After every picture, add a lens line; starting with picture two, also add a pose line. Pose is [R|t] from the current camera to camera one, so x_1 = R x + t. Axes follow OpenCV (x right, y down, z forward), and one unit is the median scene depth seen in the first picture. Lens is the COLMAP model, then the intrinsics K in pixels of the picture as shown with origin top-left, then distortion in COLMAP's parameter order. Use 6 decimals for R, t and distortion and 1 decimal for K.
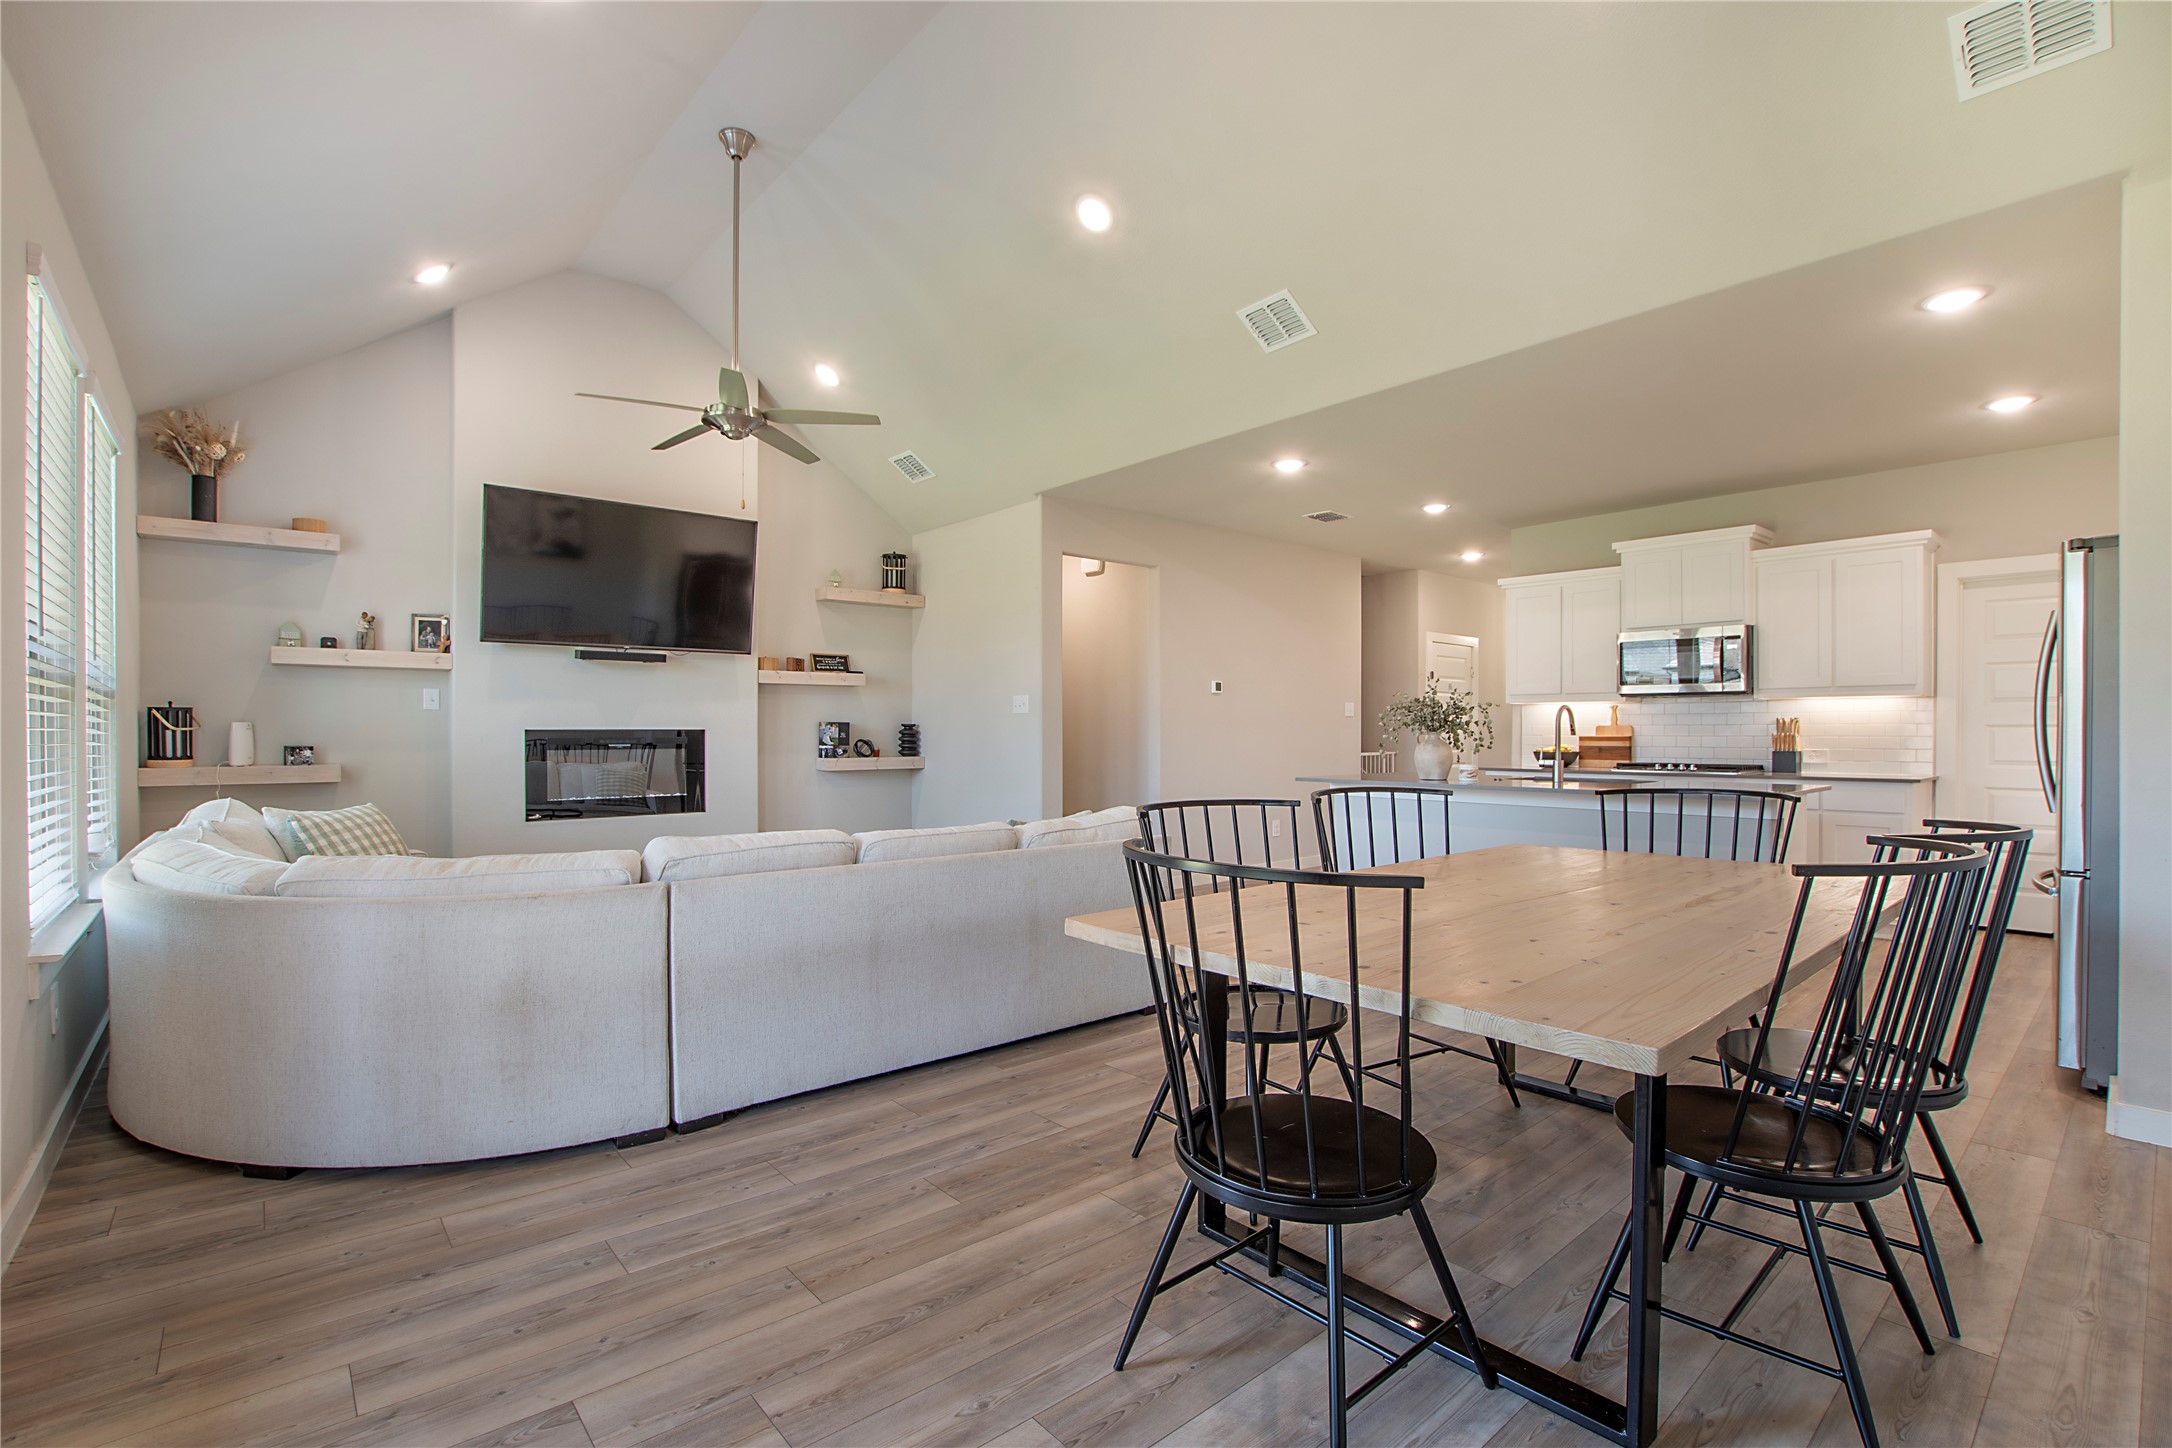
lens RADIAL K [[993.1, 0, 1086.0], [0, 993.1, 724.0], [0, 0, 1]] dist [-0.036428, 0.000115]
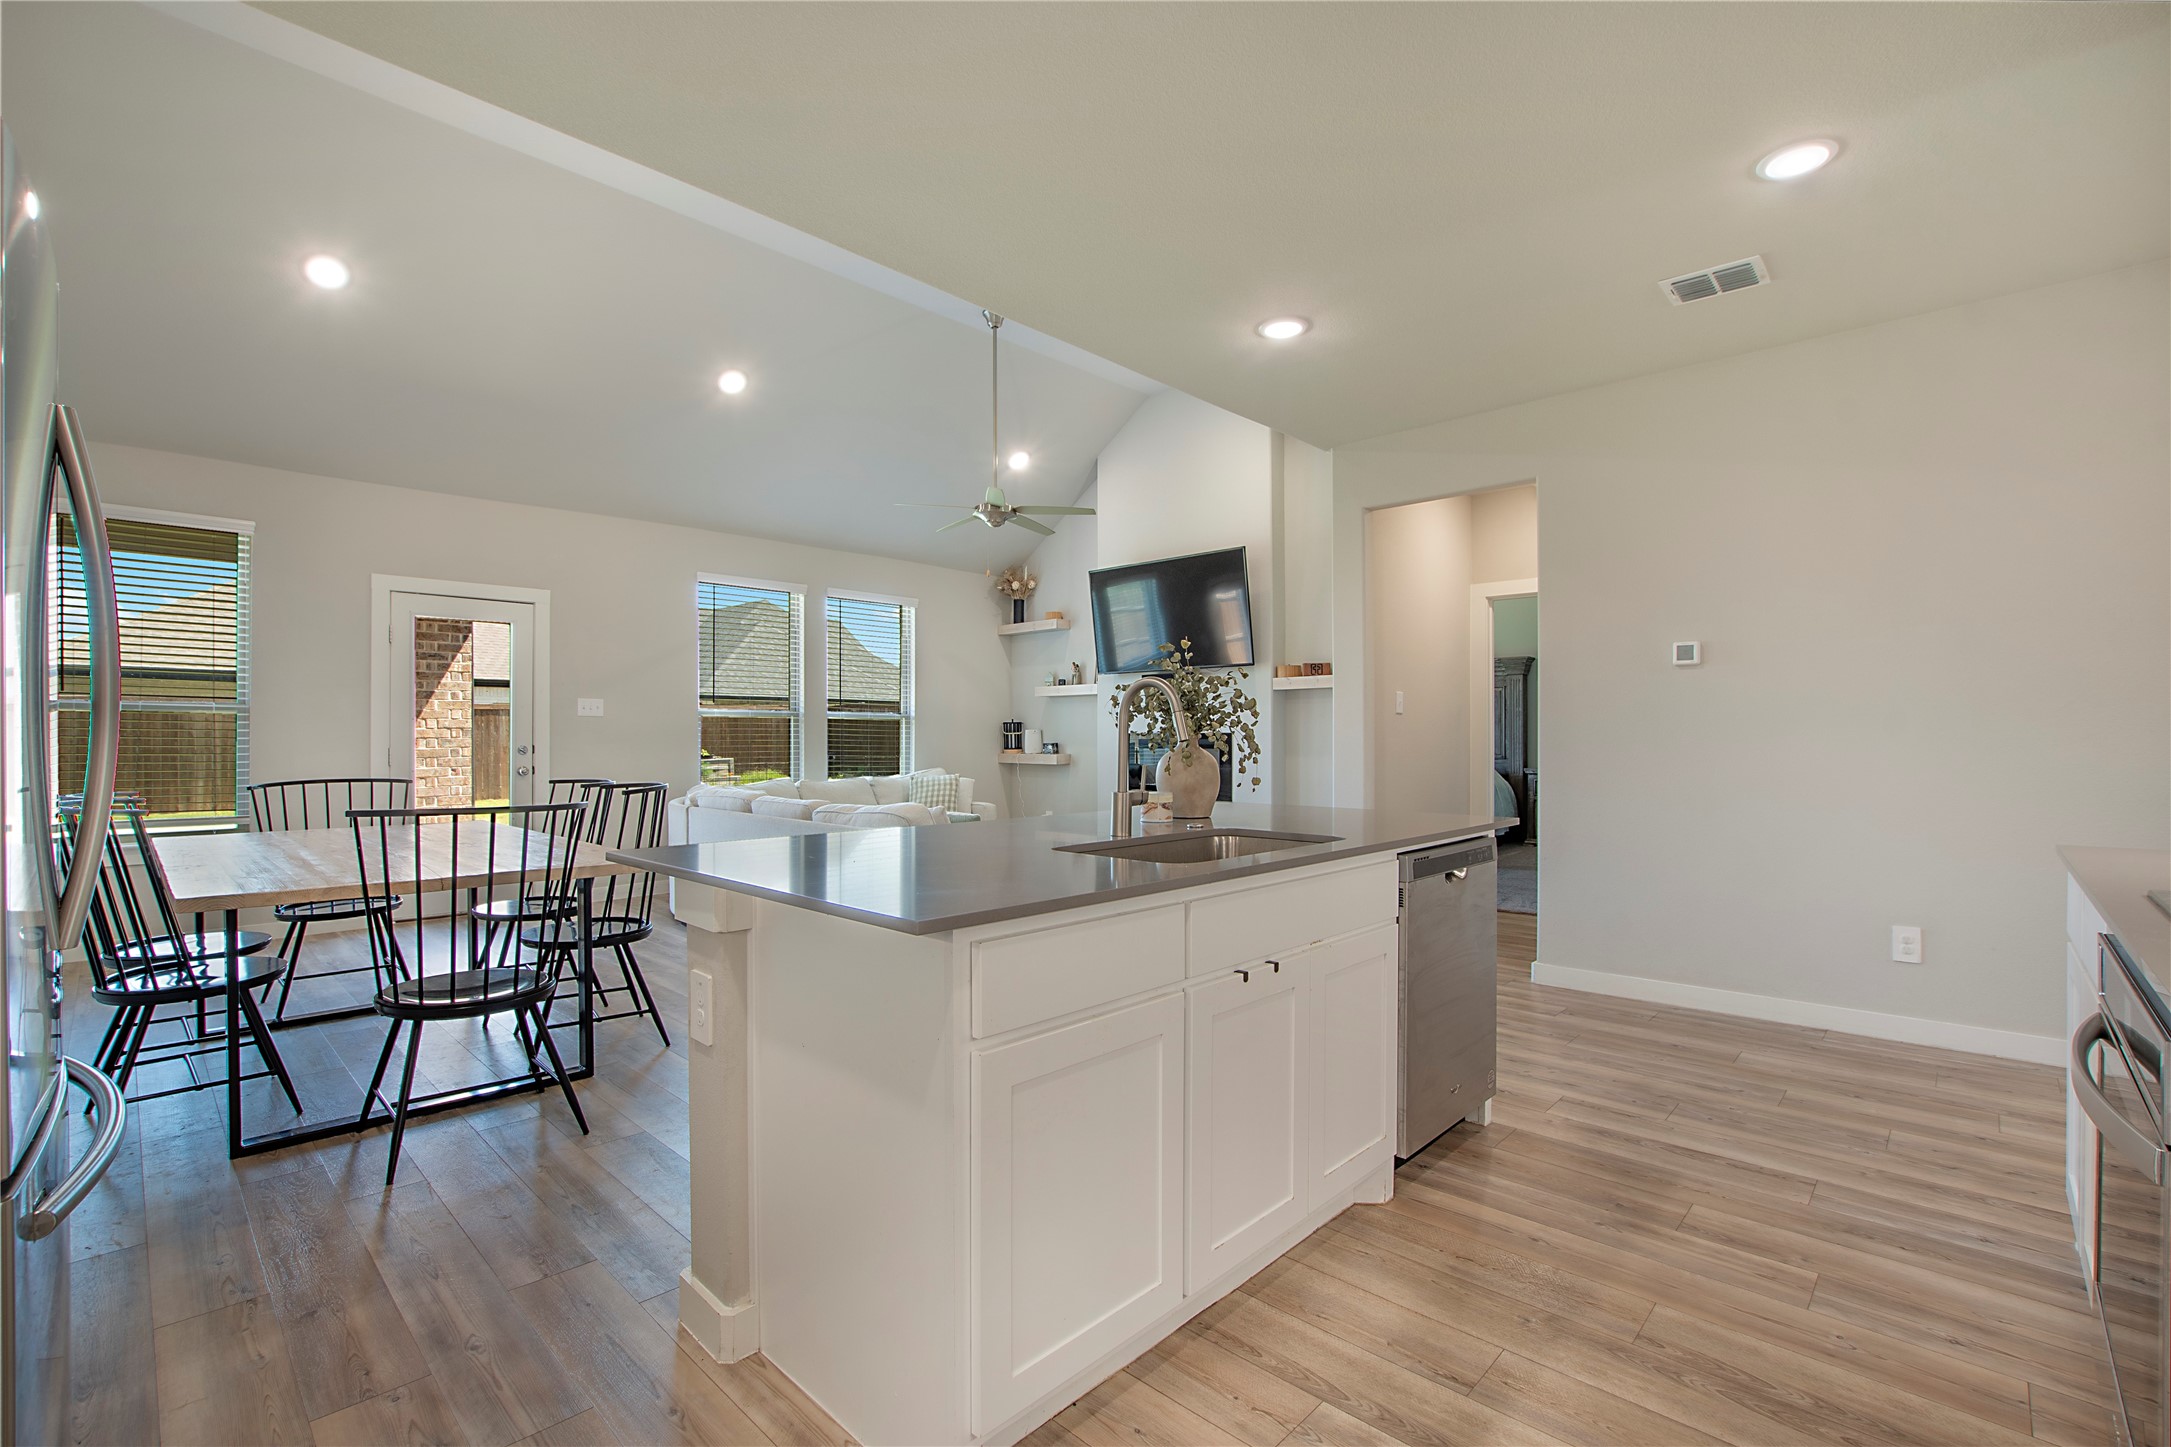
lens RADIAL K [[957.2, 0, 1091.1], [0, 957.2, 738.9], [0, 0, 1]] dist [-0.036158, 0.006433]
pose [[0.092689, 0.003805, -0.995688, 0.750062], [0.006421, 0.999970, 0.004419, 0.006867], [0.995674, -0.006803, 0.092661, 0.750300]]
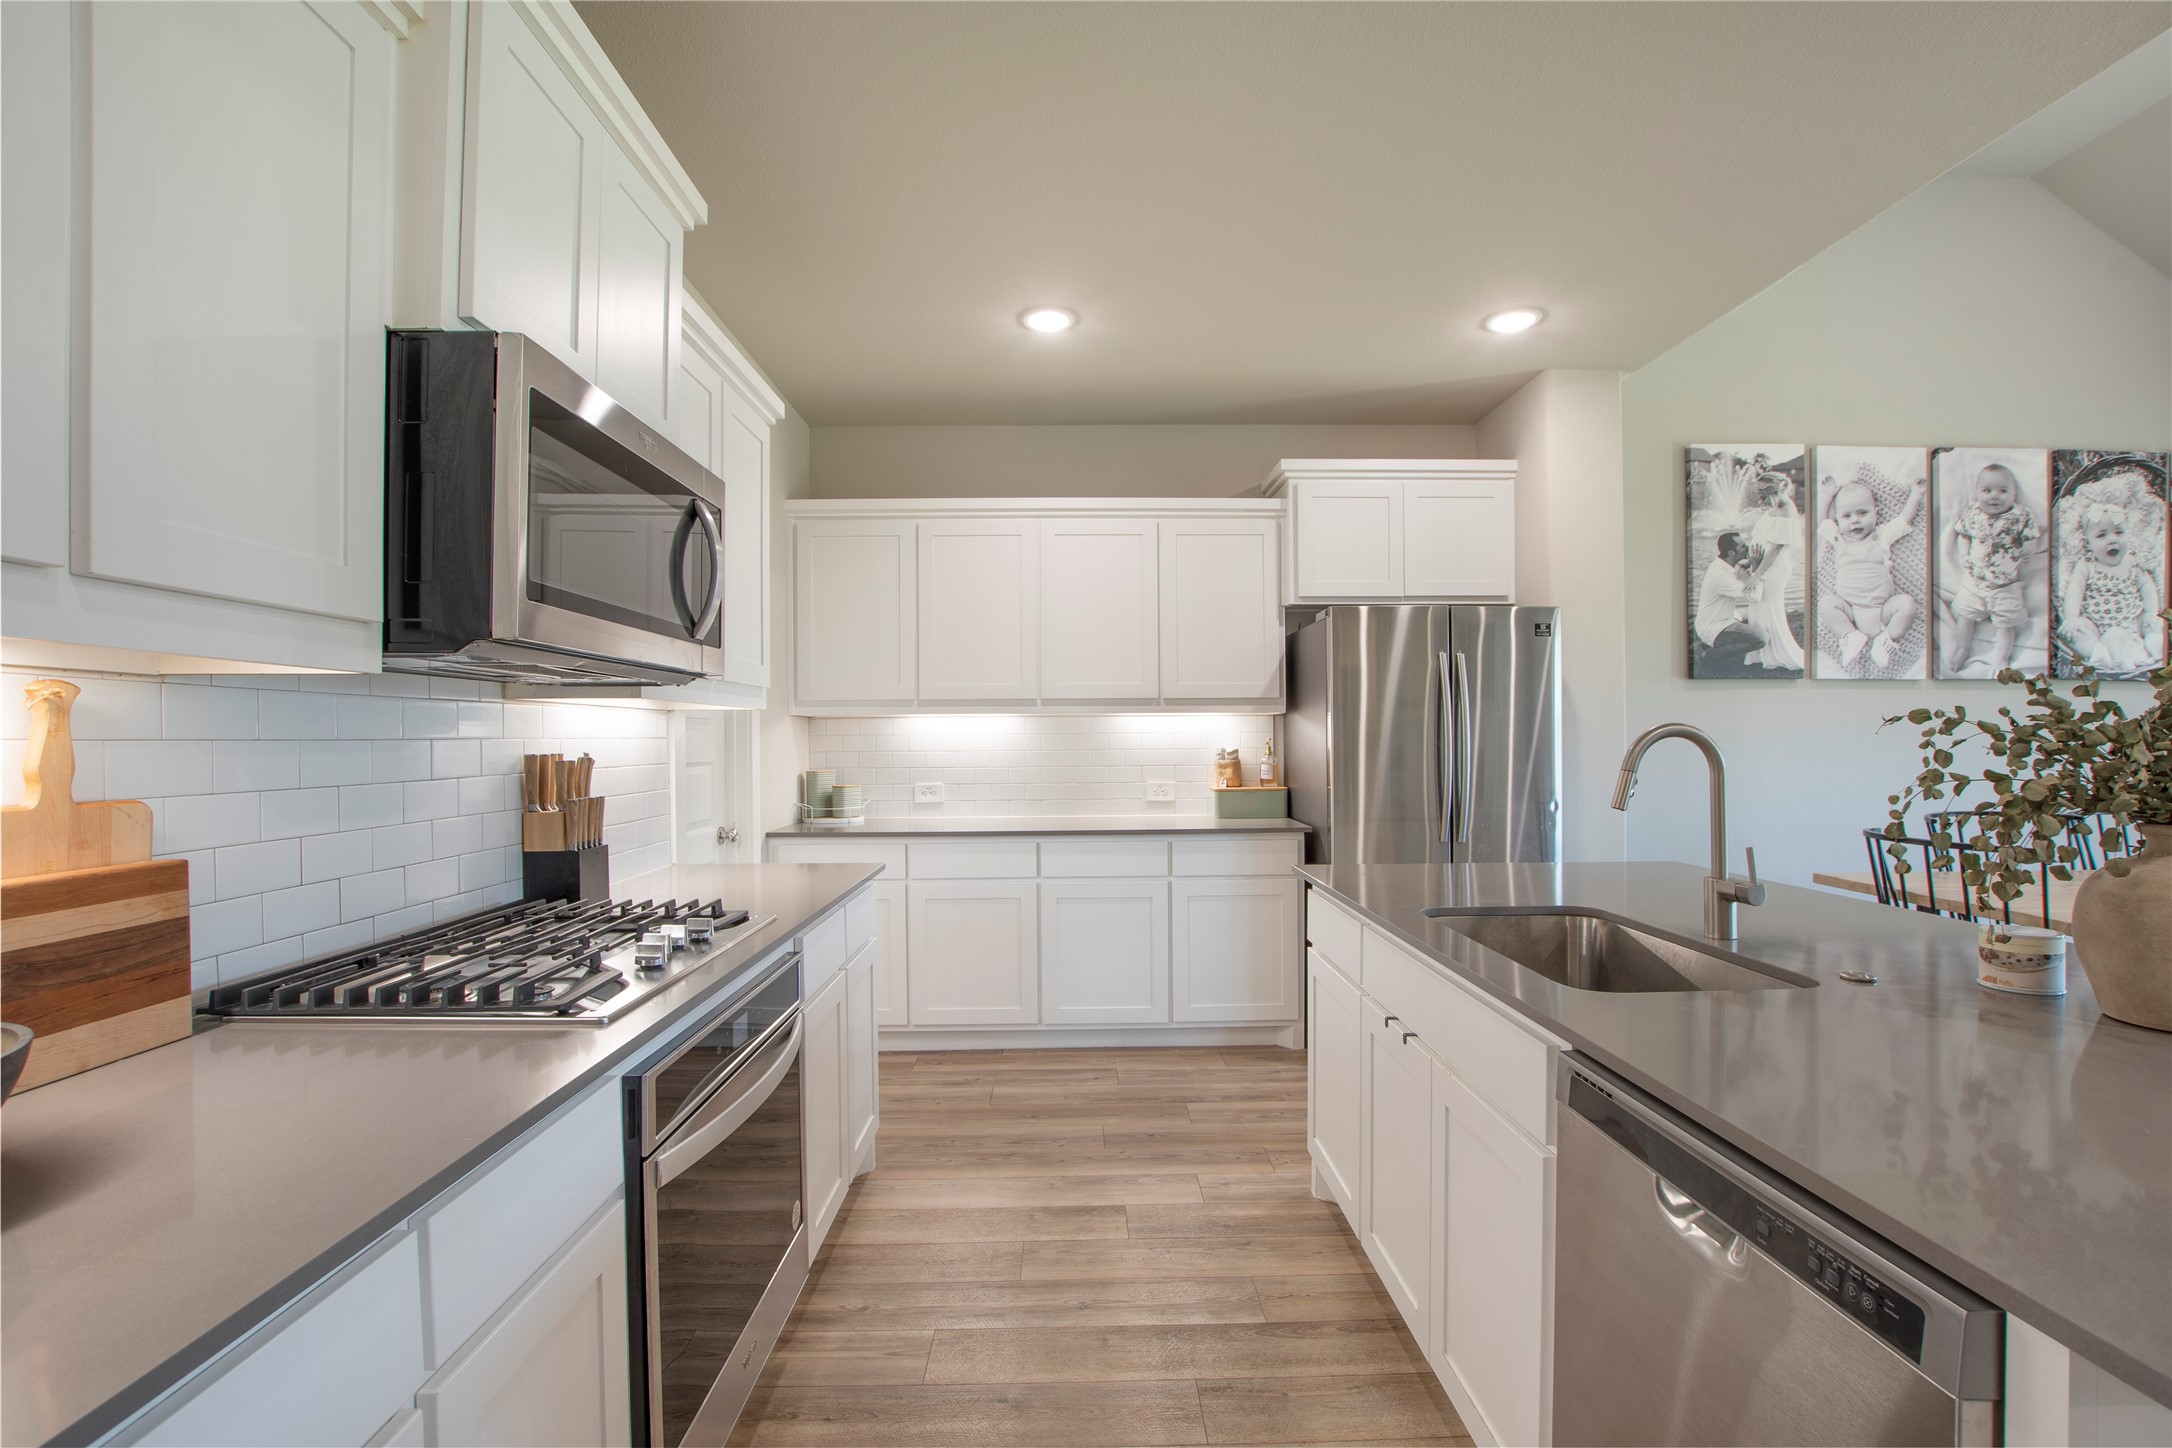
lens RADIAL K [[957.6, 0, 1091.6], [0, 957.6, 739.4], [0, 0, 1]] dist [-0.036158, 0.006433]
pose [[-0.765994, 0.003043, 0.642840, 0.337853], [0.002198, 0.999995, -0.002114, -0.010235], [-0.642844, -0.000206, -0.765997, 1.123308]]
